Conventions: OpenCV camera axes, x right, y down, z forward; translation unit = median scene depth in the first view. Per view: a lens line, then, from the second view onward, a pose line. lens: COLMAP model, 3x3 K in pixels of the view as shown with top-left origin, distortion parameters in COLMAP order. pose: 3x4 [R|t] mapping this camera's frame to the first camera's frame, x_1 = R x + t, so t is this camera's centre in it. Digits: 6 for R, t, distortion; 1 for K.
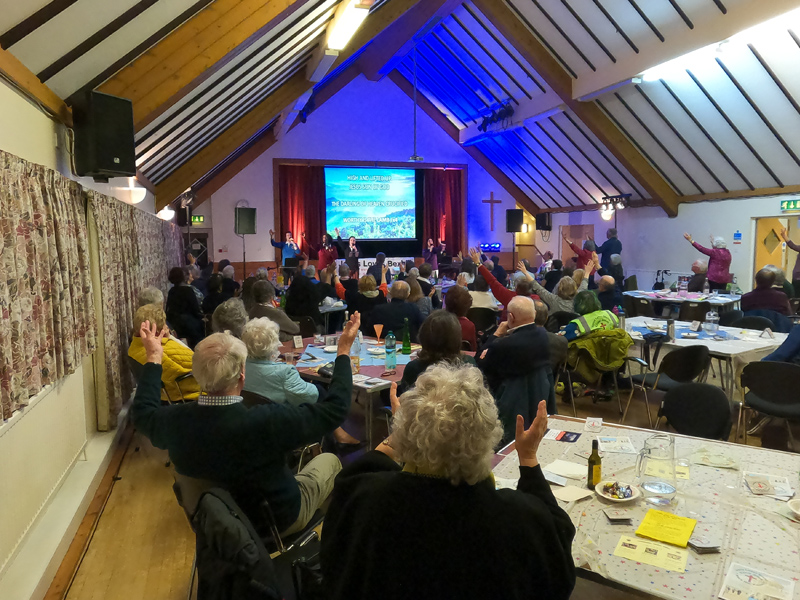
lens RADIAL K [[583.3, 0, 400.0], [0, 583.3, 300.0], [0, 0, 1]] dist [-0.104212, 0.134772]
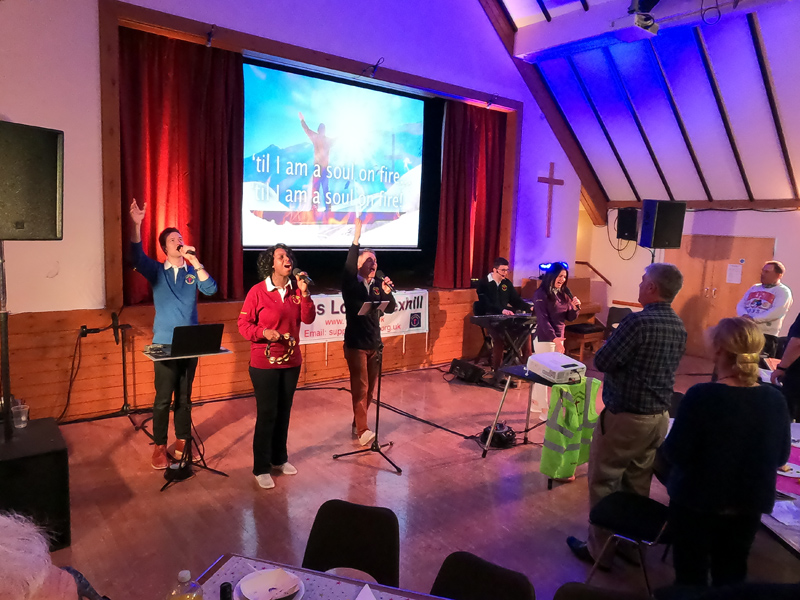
lens RADIAL K [[583.3, 0, 400.0], [0, 583.3, 300.0], [0, 0, 1]] dist [-0.104212, 0.134772]
pose [[0.934246, 0.000095, 0.356630, -0.169306], [-0.009832, 0.999627, 0.025488, -0.080801], [-0.356494, -0.027318, 0.933898, 0.607833]]
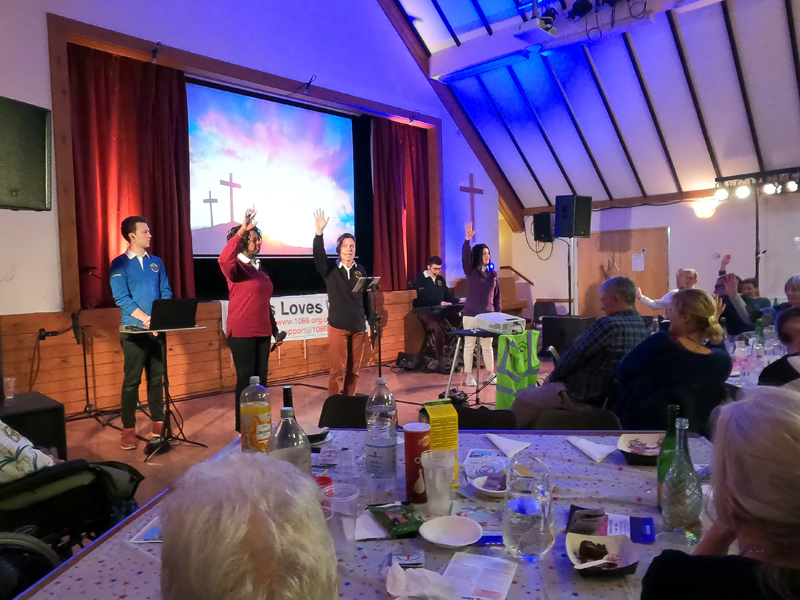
lens RADIAL K [[583.3, 0, 400.0], [0, 583.3, 300.0], [0, 0, 1]] dist [-0.104212, 0.134772]
pose [[0.876566, -0.036999, 0.479858, -0.197910], [0.068829, 0.996429, -0.048903, -0.042453], [-0.476335, 0.075895, 0.875982, 0.589335]]
